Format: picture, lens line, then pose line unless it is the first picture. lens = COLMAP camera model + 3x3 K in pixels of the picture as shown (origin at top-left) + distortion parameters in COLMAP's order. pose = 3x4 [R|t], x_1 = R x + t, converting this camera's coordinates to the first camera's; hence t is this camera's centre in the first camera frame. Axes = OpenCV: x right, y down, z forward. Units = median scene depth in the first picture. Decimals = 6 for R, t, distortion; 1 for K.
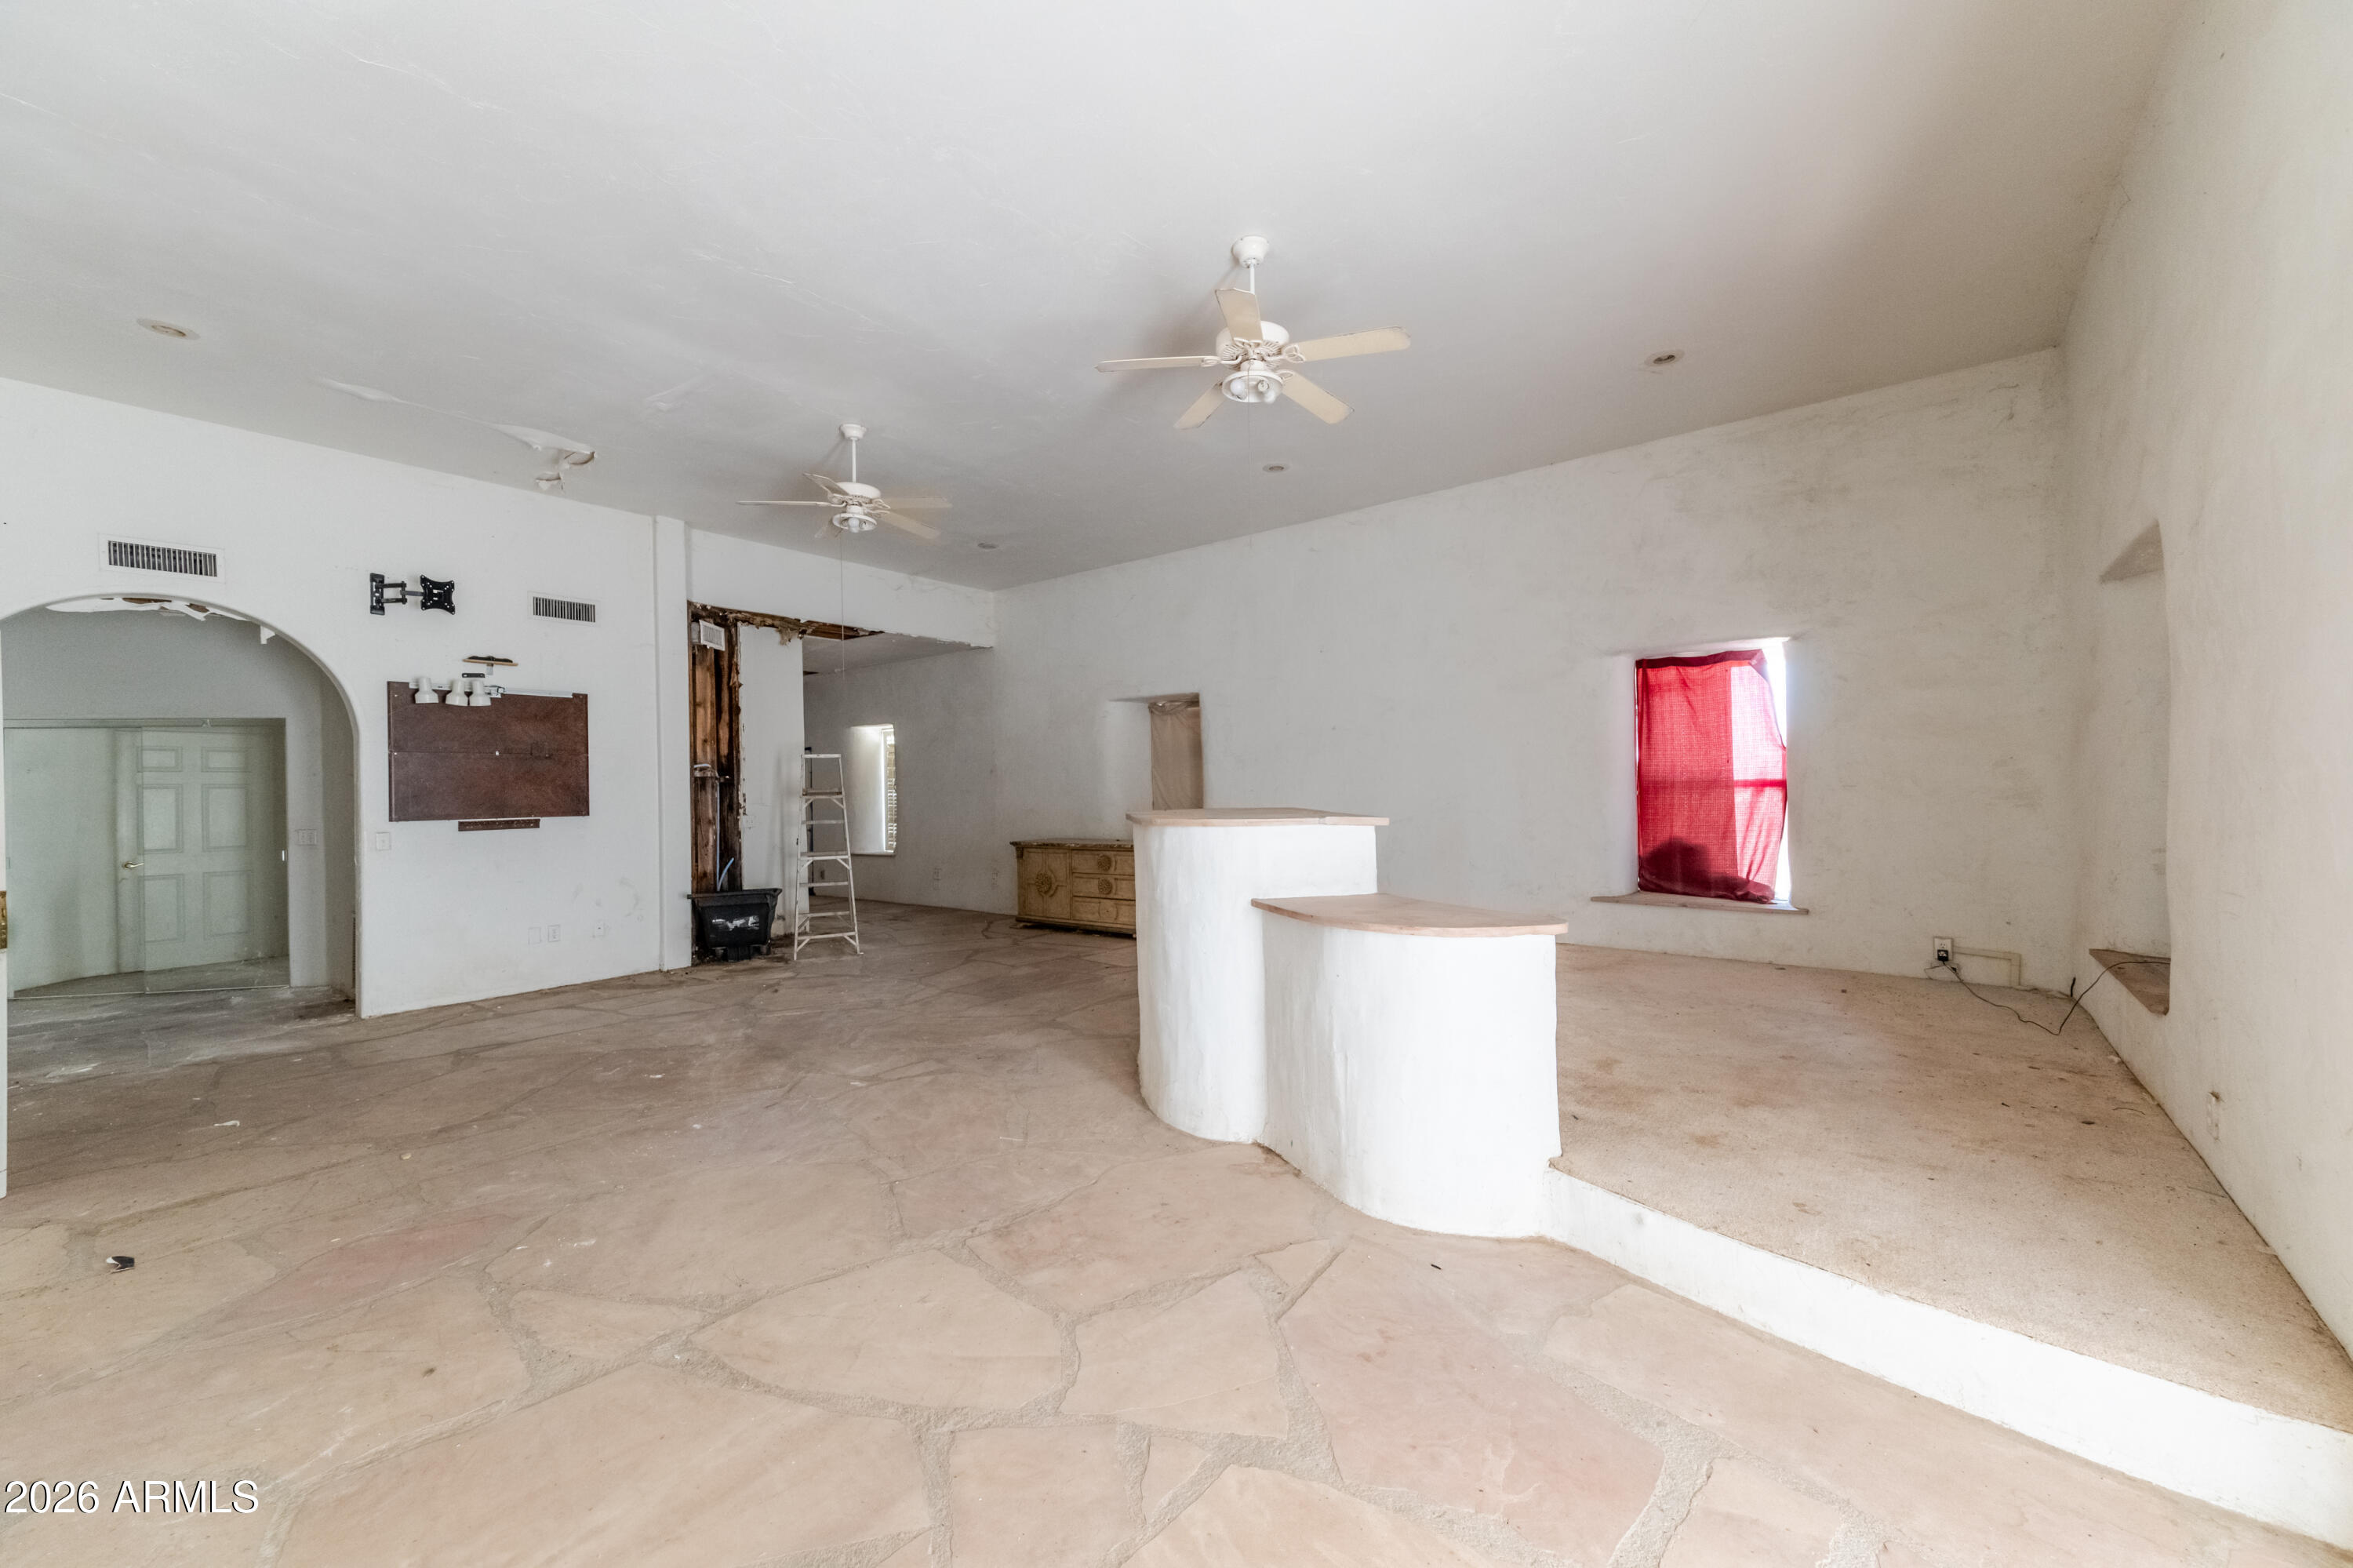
lens RADIAL K [[900.4, 0, 1184.0], [0, 900.4, 789.6], [0, 0, 1]] dist [0.018221, -0.000048]
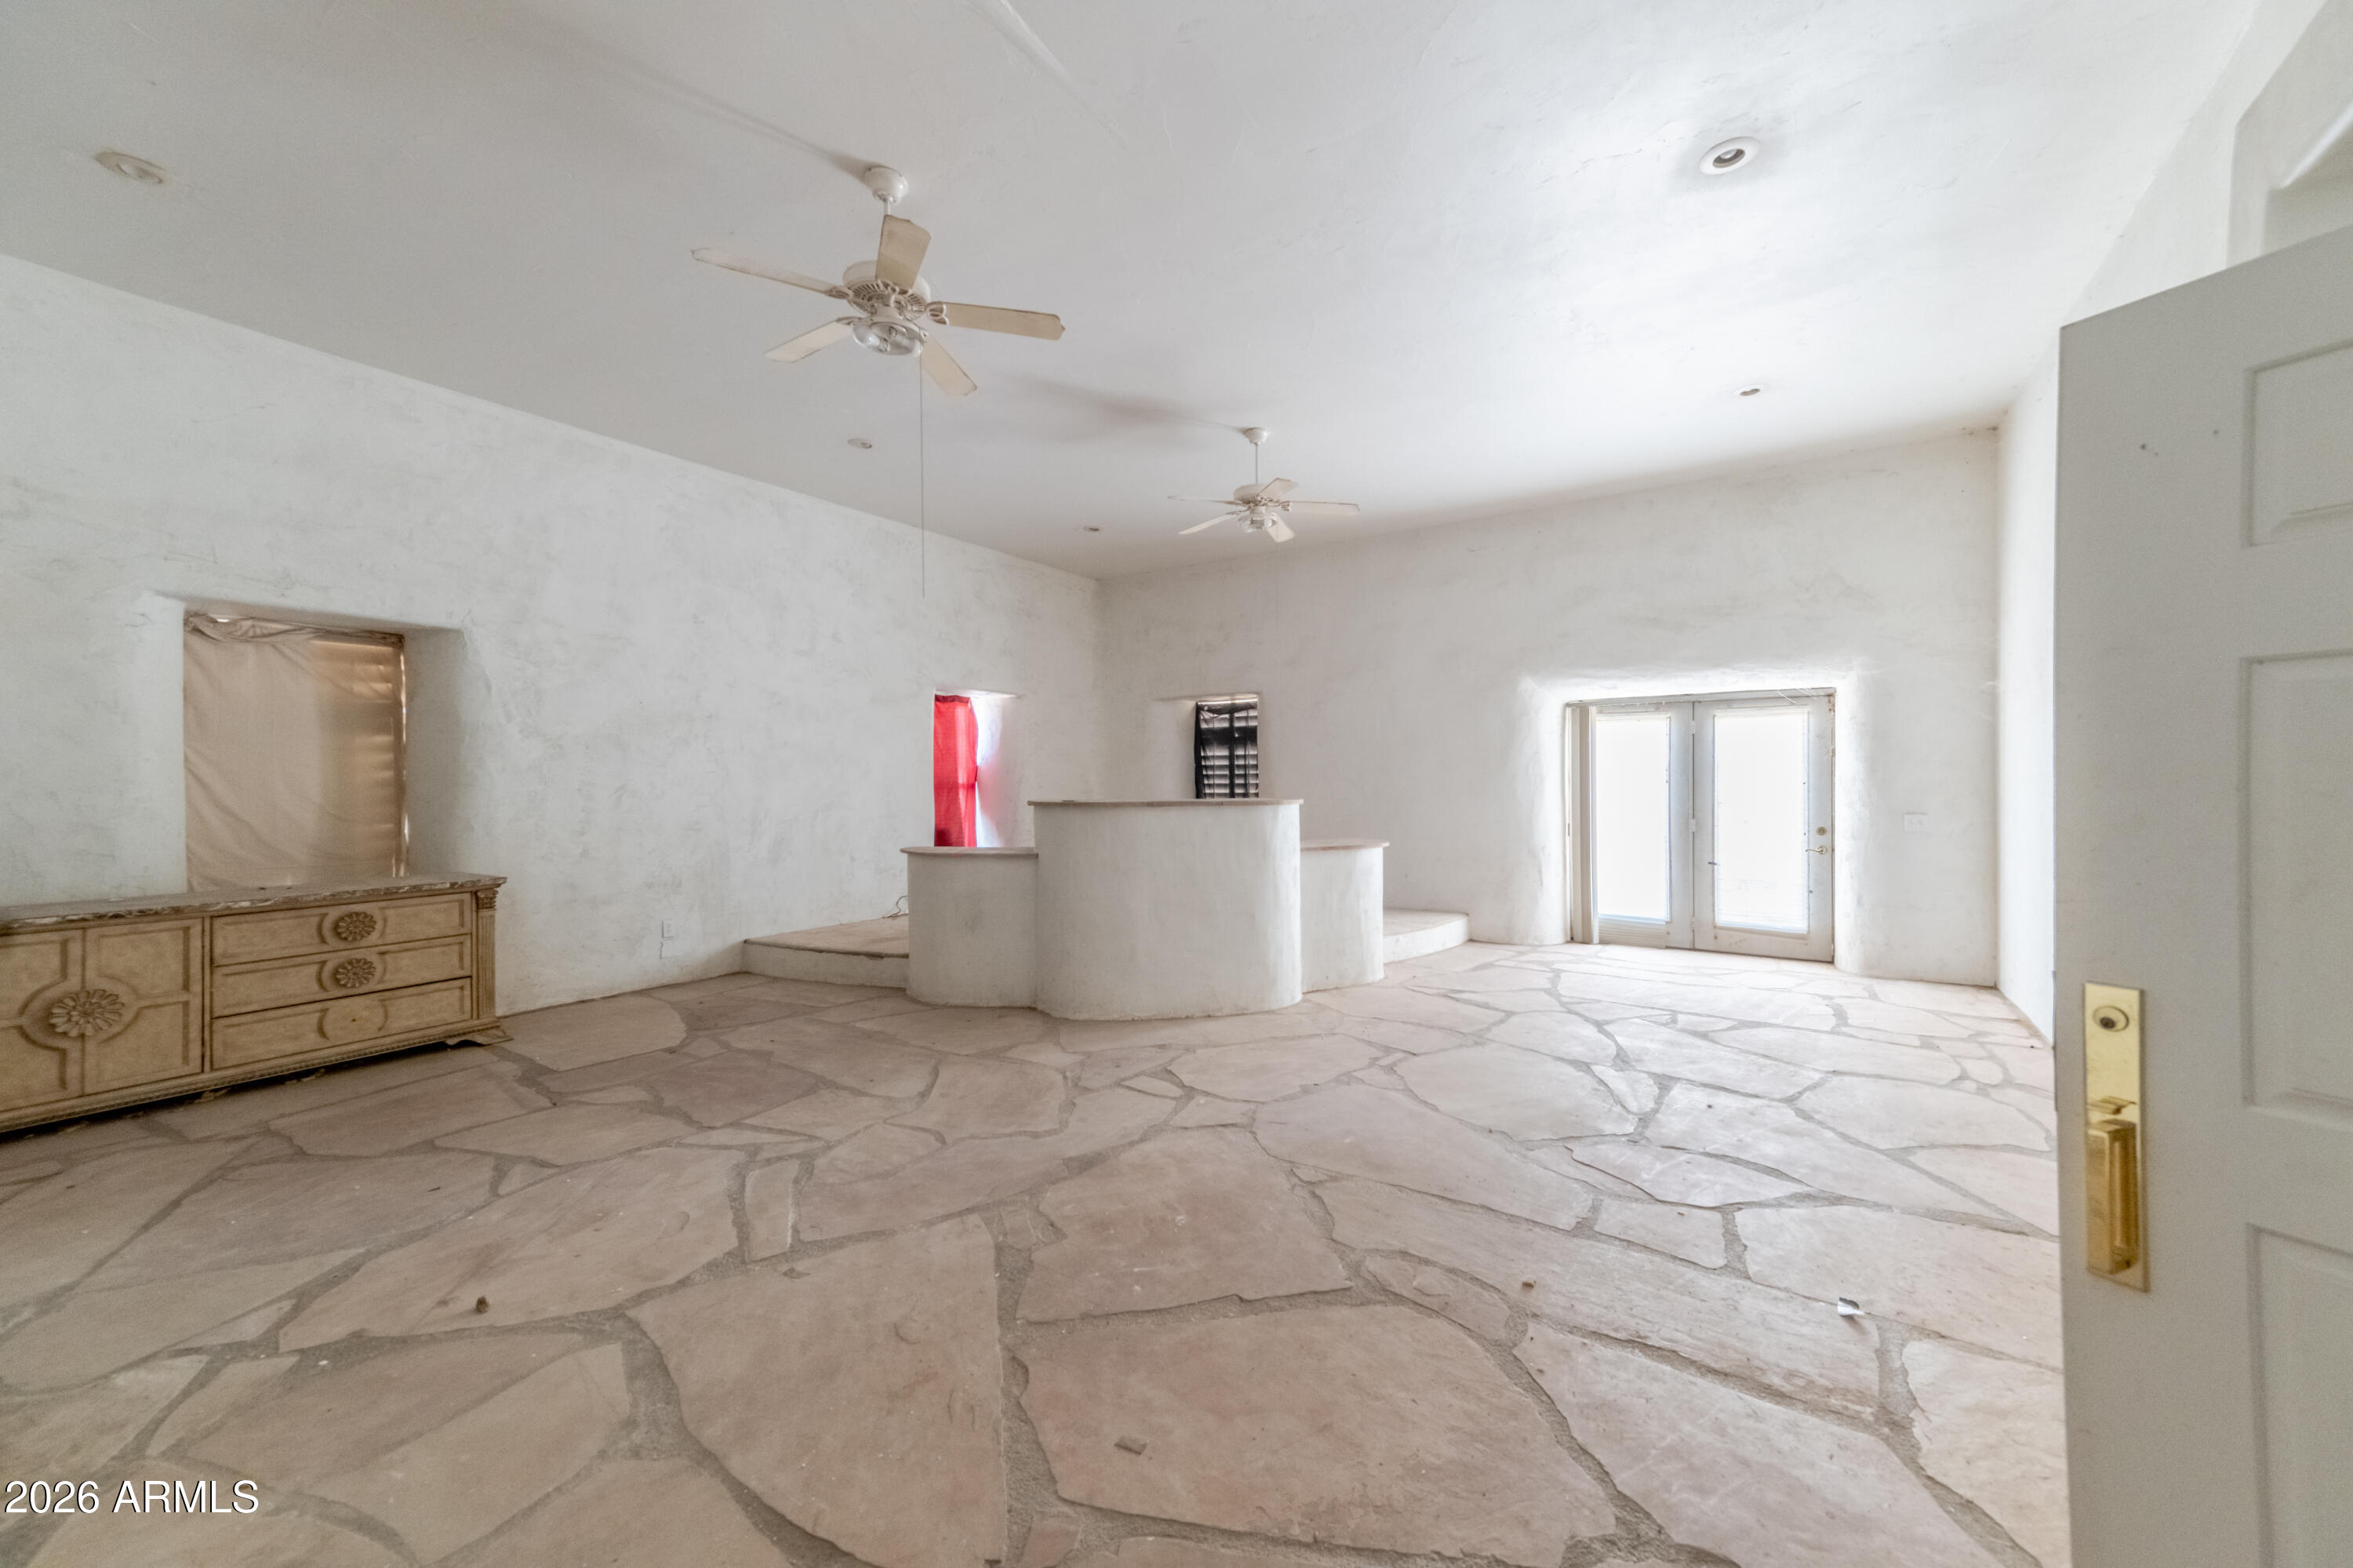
lens RADIAL K [[900.4, 0, 1179.9], [0, 900.4, 782.1], [0, 0, 1]] dist [0.018221, -0.000048]
pose [[-0.071123, 0.017030, 0.997322, -0.811892], [0.008242, 0.999830, -0.016485, 0.012834], [-0.997434, 0.007047, -0.071251, 0.695068]]
